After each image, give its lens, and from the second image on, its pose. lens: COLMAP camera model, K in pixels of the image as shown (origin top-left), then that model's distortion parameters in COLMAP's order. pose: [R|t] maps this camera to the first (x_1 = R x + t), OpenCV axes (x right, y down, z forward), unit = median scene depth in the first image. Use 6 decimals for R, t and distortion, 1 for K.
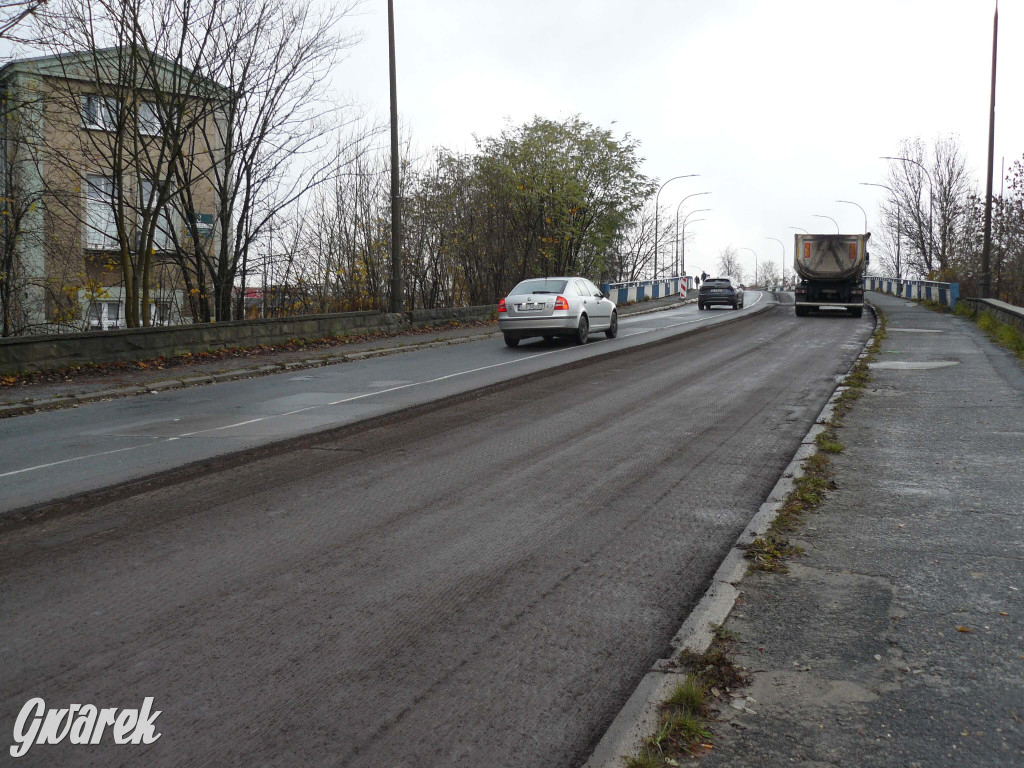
lens RADIAL K [[1038.8, 0, 512.0], [0, 1038.8, 384.0], [0, 0, 1]] dist [-0.140843, 0.033523]
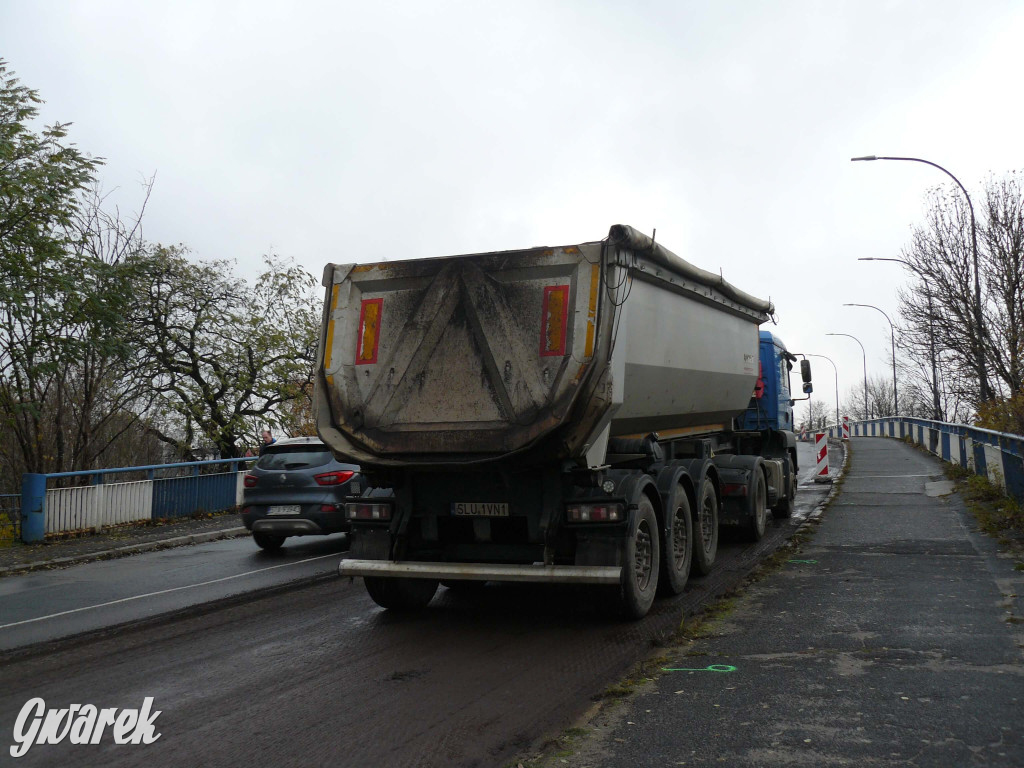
lens RADIAL K [[1038.8, 0, 512.0], [0, 1038.8, 384.0], [0, 0, 1]] dist [-0.140843, 0.033523]
pose [[0.997297, -0.034286, -0.064993, 0.335026], [0.024446, 0.988900, -0.146555, -0.085250], [0.069296, 0.144570, 0.987065, 0.781502]]
